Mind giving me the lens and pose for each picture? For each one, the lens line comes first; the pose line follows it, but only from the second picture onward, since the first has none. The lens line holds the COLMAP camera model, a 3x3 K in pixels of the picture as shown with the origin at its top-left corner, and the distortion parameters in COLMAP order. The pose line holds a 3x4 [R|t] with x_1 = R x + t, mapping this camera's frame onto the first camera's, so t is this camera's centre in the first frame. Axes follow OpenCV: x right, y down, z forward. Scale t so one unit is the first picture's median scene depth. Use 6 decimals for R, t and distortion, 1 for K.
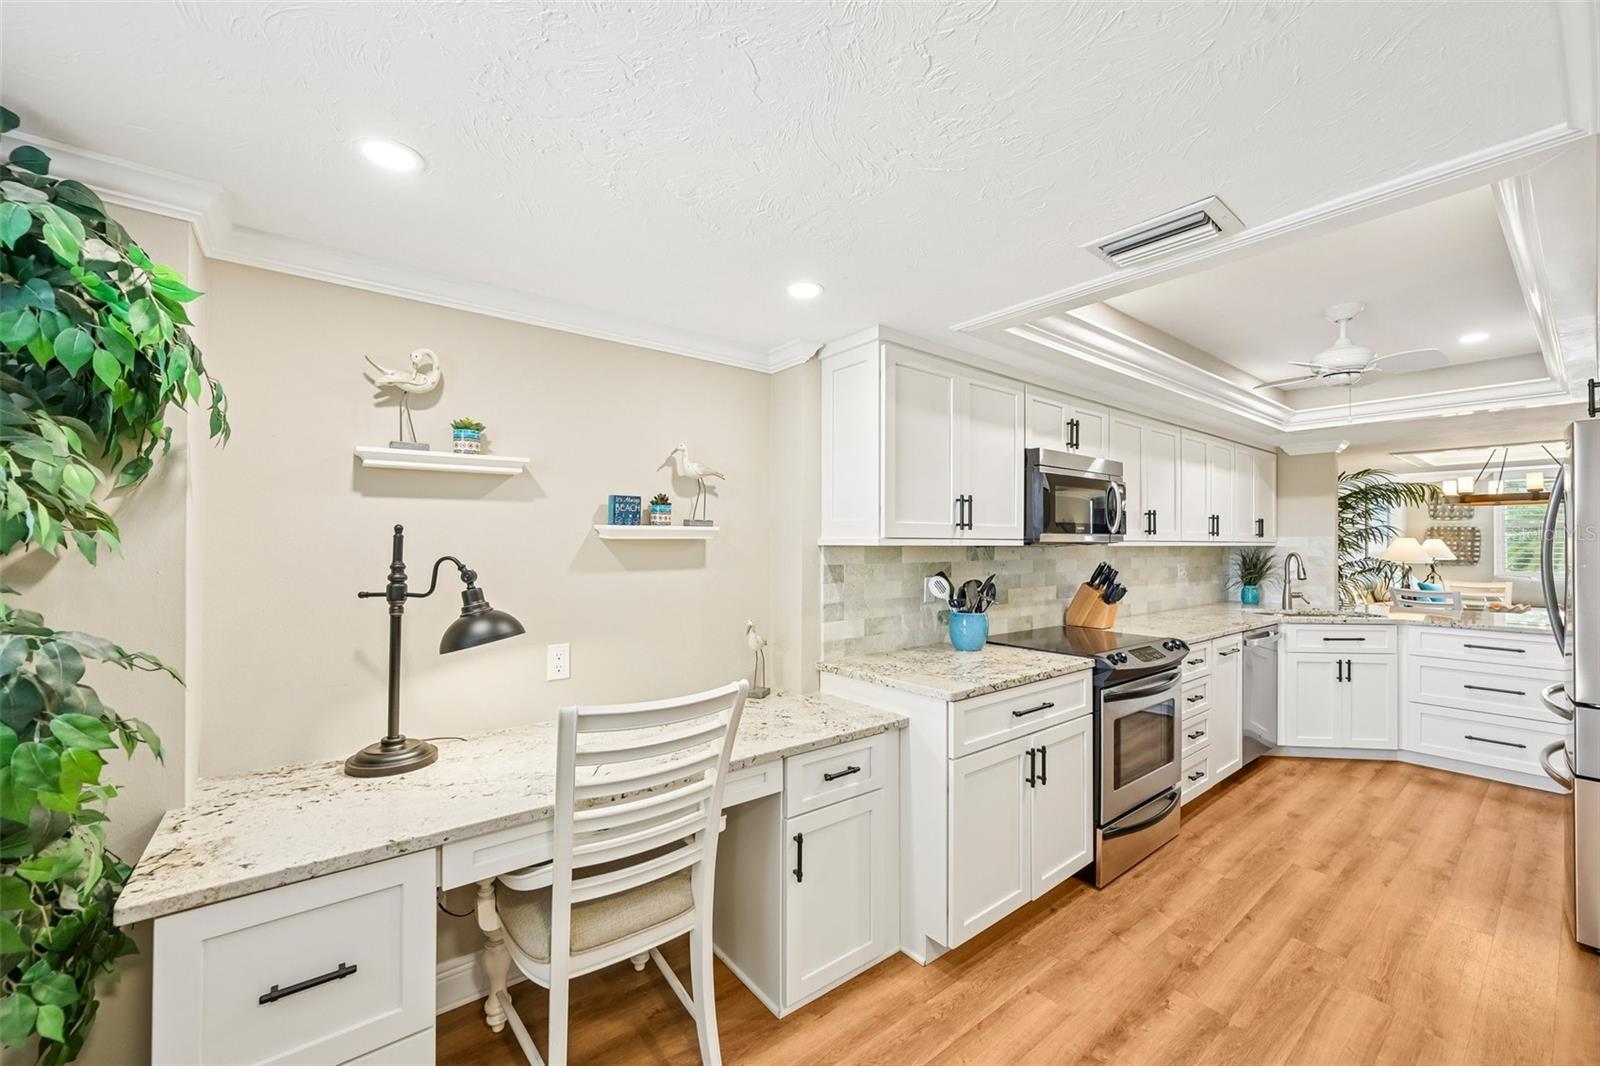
lens RADIAL K [[638.4, 0, 796.5], [0, 638.4, 537.9], [0, 0, 1]] dist [-0.002472, -0.000044]
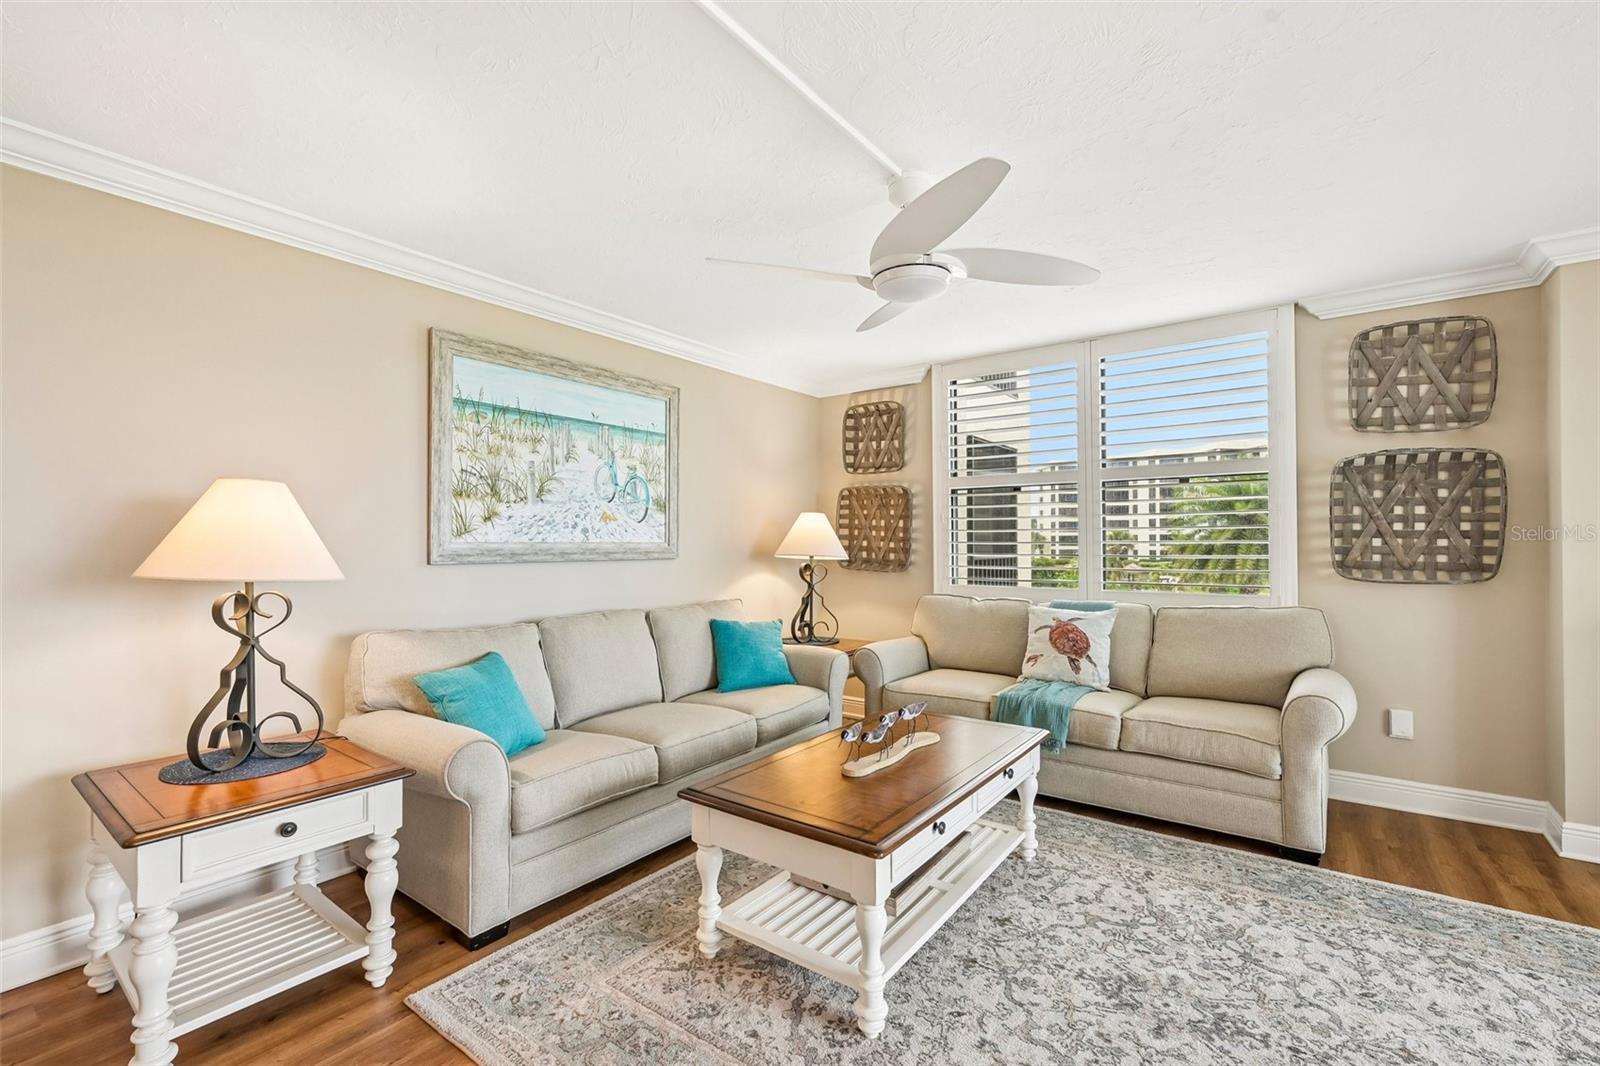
lens RADIAL K [[688.3, 0, 803.5], [0, 688.3, 535.8], [0, 0, 1]] dist [-0.000624, -0.000468]
pose [[0.965645, -0.004689, 0.259822, 3.009107], [0.005115, 0.999986, -0.000965, 0.063580], [-0.259814, 0.002261, 0.965656, 1.878186]]
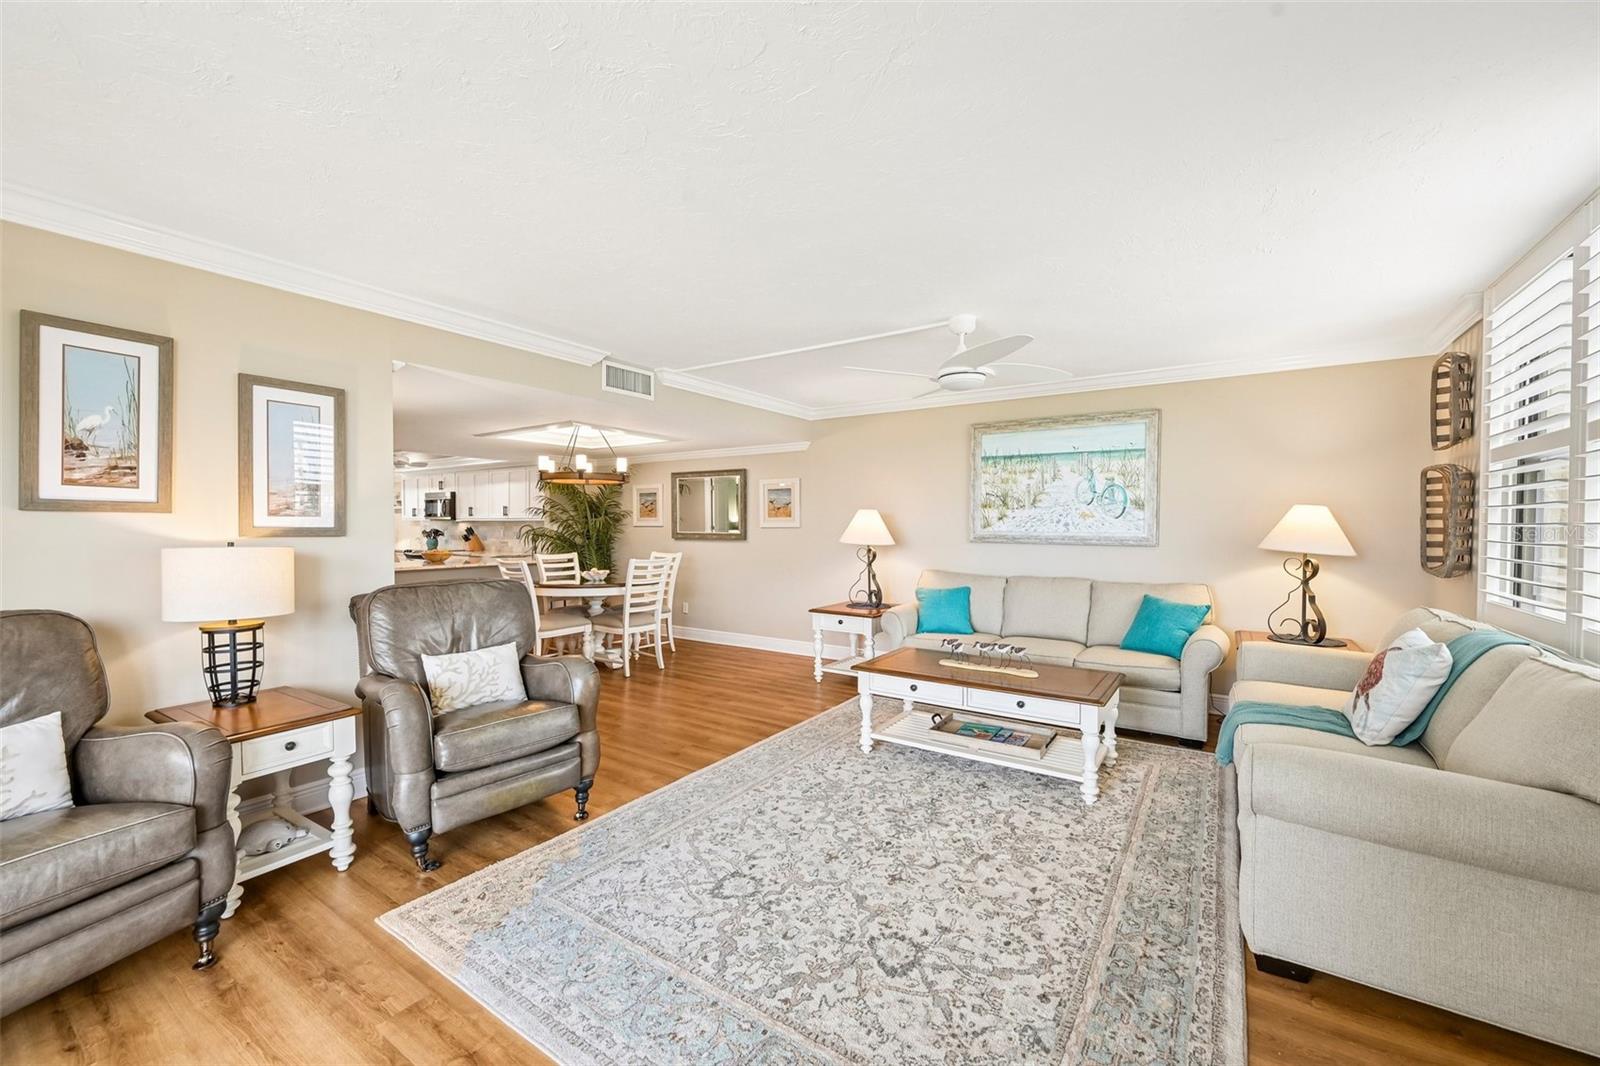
lens RADIAL K [[637.1, 0, 803.8], [0, 637.1, 537.8], [0, 0, 1]] dist [-0.000922, 0.000018]
pose [[0.304397, 0.018969, -0.952356, 4.460750], [0.005854, 0.999746, 0.021784, 0.044000], [0.952527, -0.012206, 0.304208, 1.951390]]
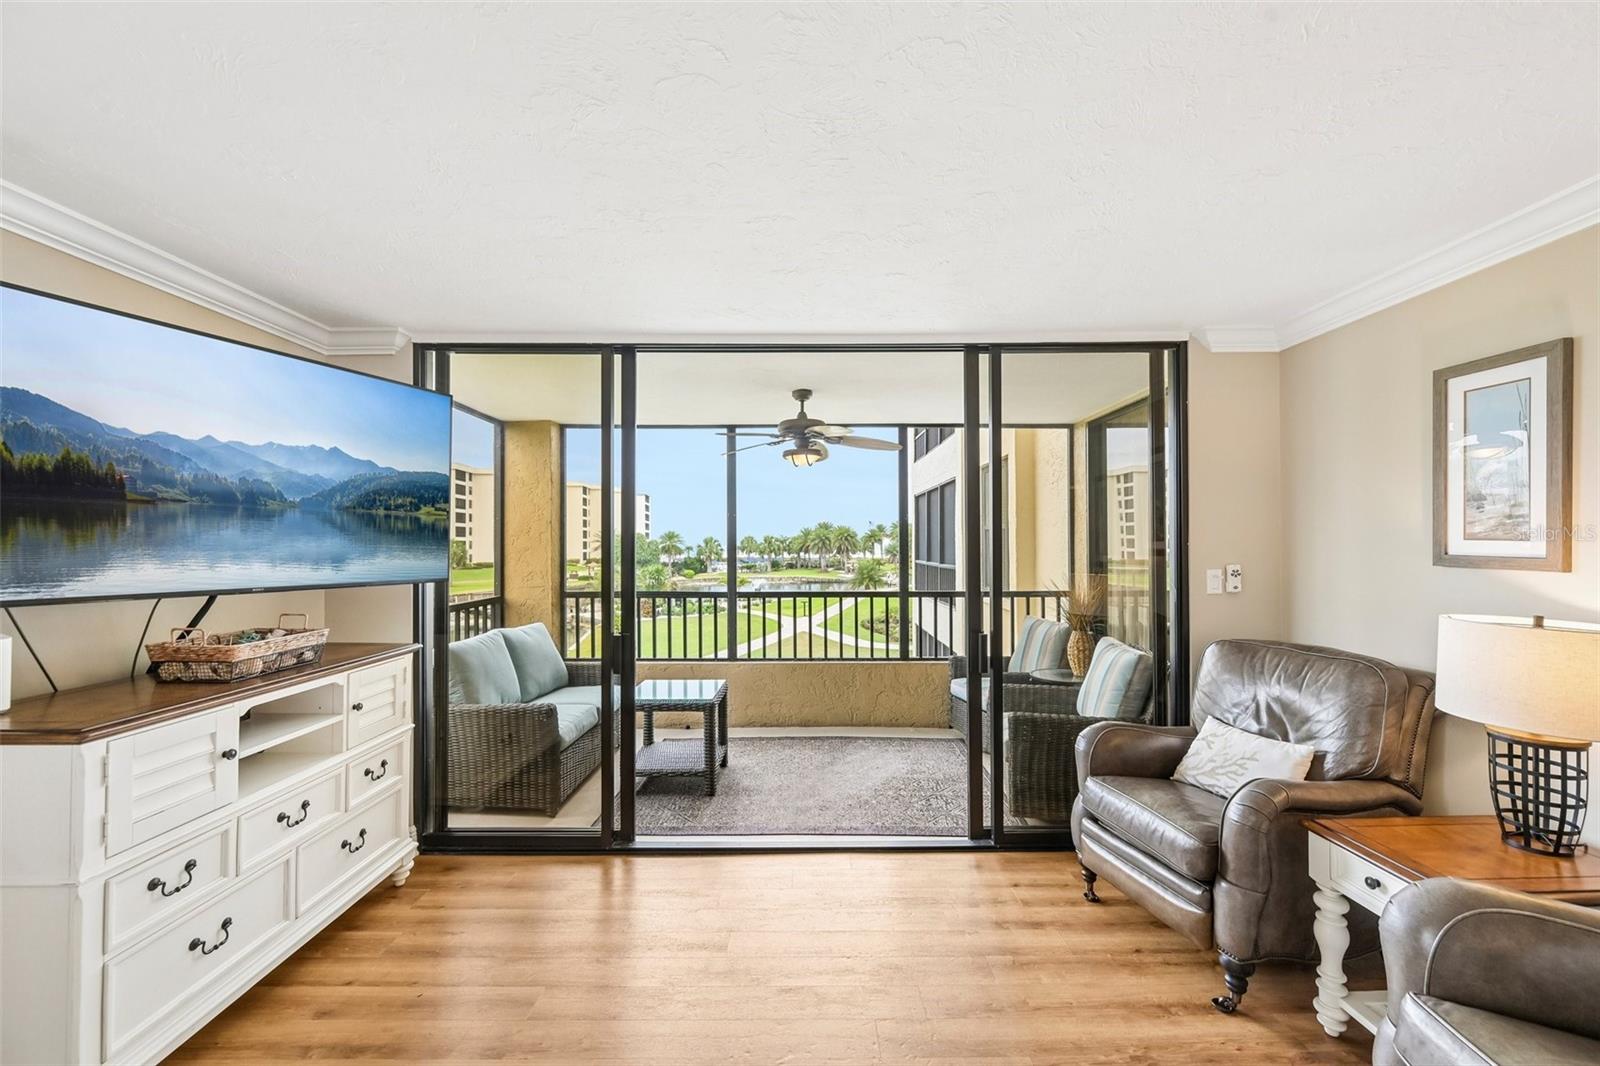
lens RADIAL K [[630.0, 0, 804.6], [0, 630.0, 539.5], [0, 0, 1]] dist [-0.001484, 0.000329]
pose [[-0.783848, 0.003790, 0.620942, 3.532440], [-0.003420, 0.999940, -0.010419, -0.001952], [-0.620944, -0.010291, -0.783787, 2.398672]]
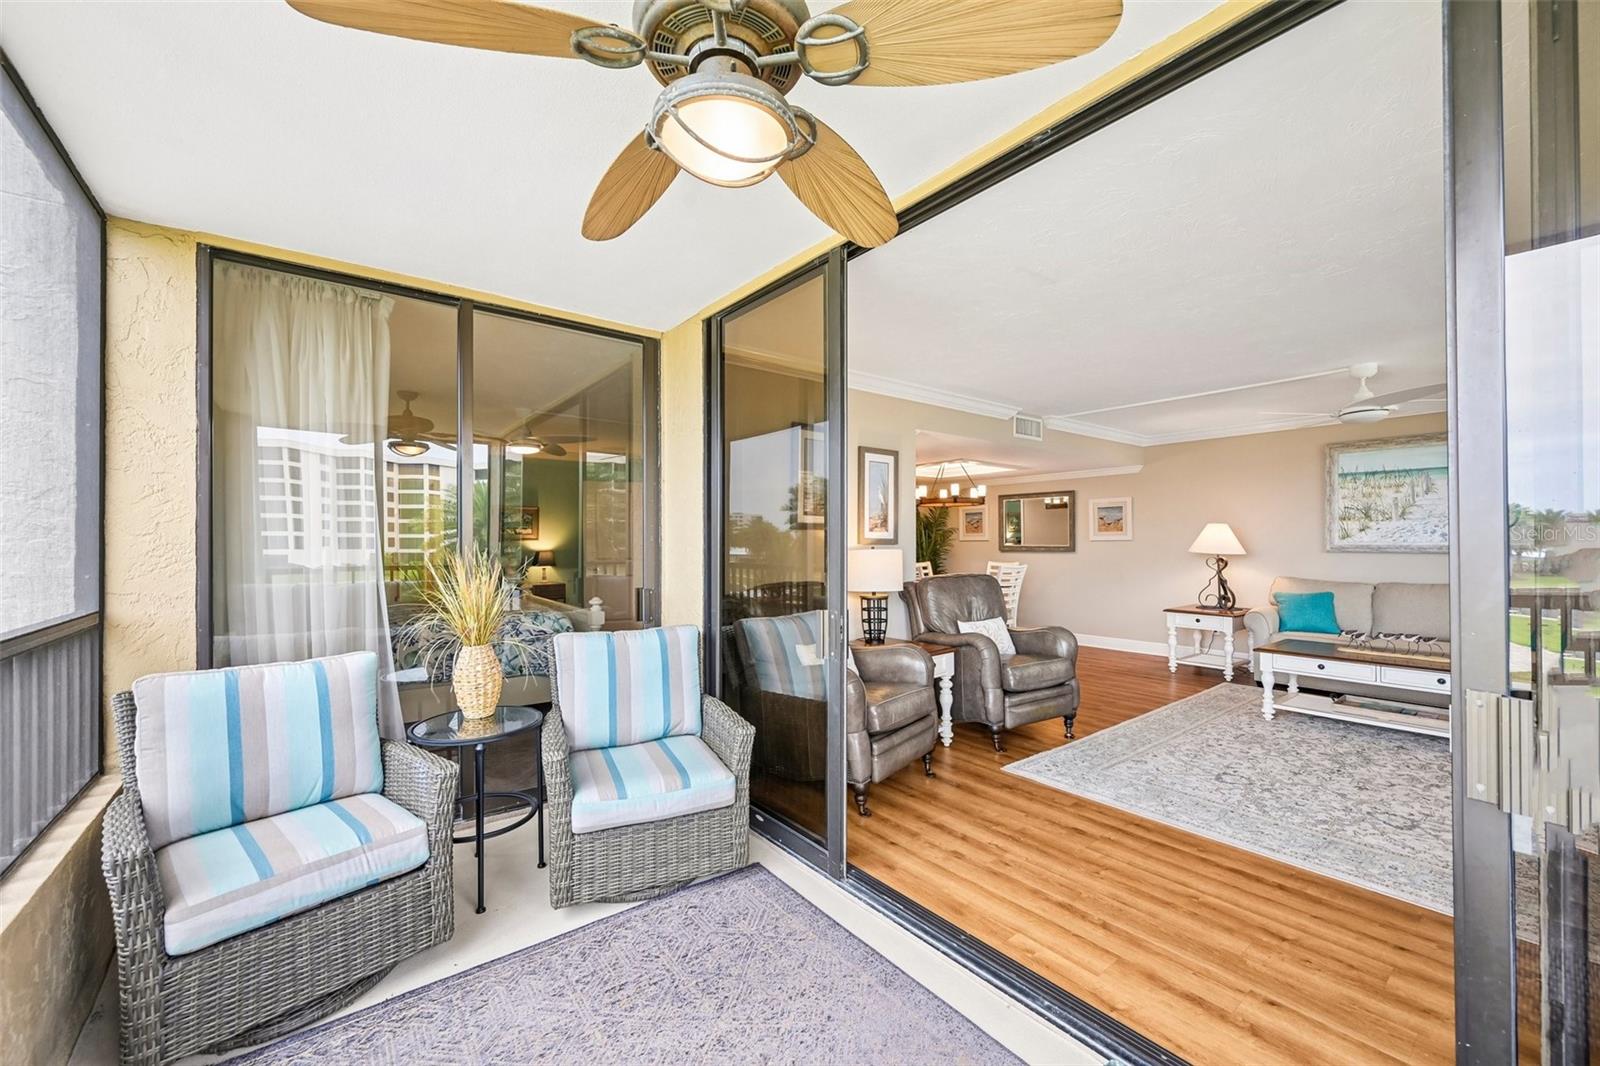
lens RADIAL K [[630.0, 0, 804.6], [0, 630.0, 539.5], [0, 0, 1]] dist [-0.001484, 0.000329]
pose [[-0.005739, -0.006245, -0.999964, 4.874026], [0.011006, 0.999920, -0.006308, 0.055439], [0.999923, -0.011042, -0.005670, 1.292194]]
